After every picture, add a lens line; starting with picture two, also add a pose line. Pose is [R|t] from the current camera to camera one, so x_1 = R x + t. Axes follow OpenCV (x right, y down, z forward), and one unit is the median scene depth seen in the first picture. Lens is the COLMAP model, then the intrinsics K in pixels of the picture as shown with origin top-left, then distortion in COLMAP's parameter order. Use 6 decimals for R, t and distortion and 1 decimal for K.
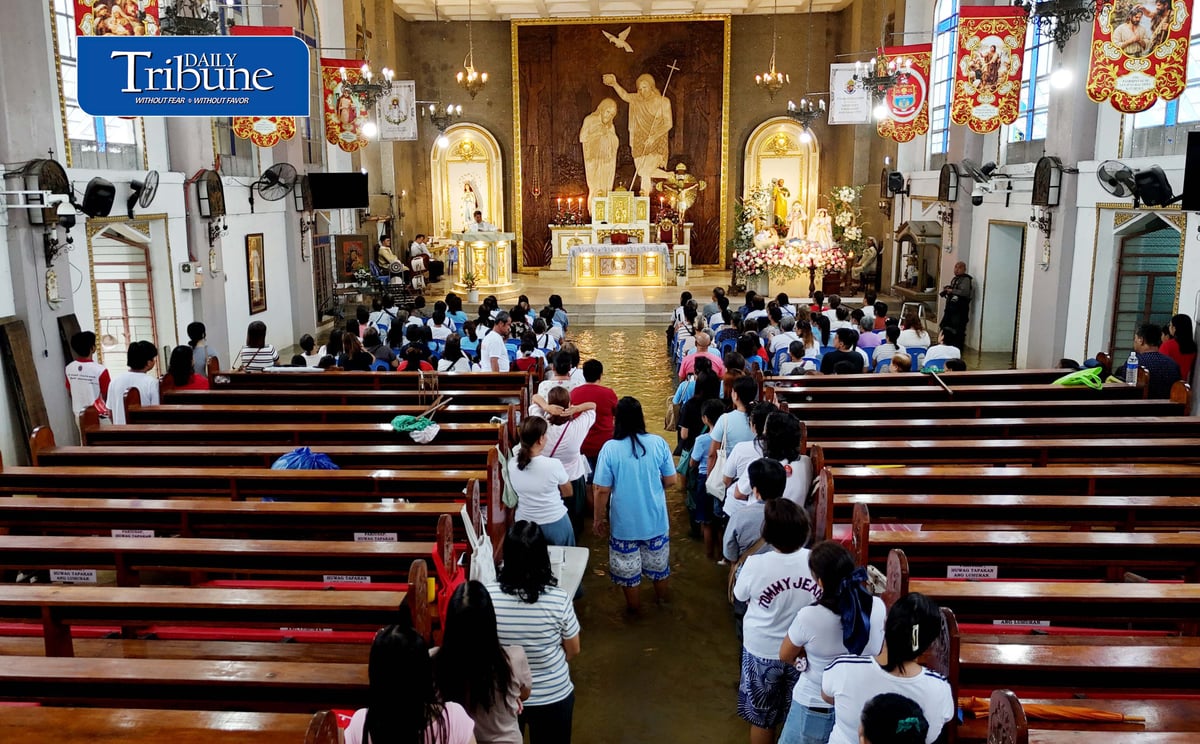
lens RADIAL K [[996.8, 0, 601.4], [0, 996.8, 375.4], [0, 0, 1]] dist [0.131164, 0.002863]
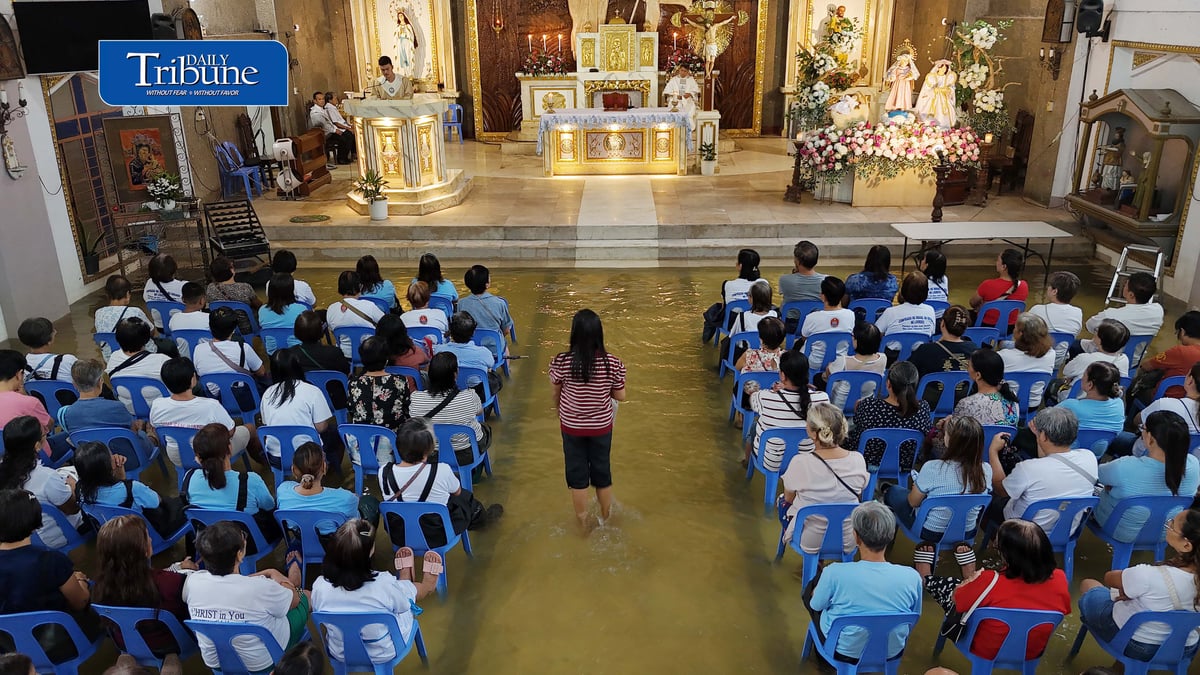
lens RADIAL K [[904.0, 0, 611.3], [0, 904.0, 344.0], [0, 0, 1]] dist [0.045127, -0.003549]
pose [[0.999910, -0.005845, 0.012104, 0.007802], [0.003707, 0.985491, 0.169685, -0.089173], [-0.012920, -0.169625, 0.985424, 0.419054]]
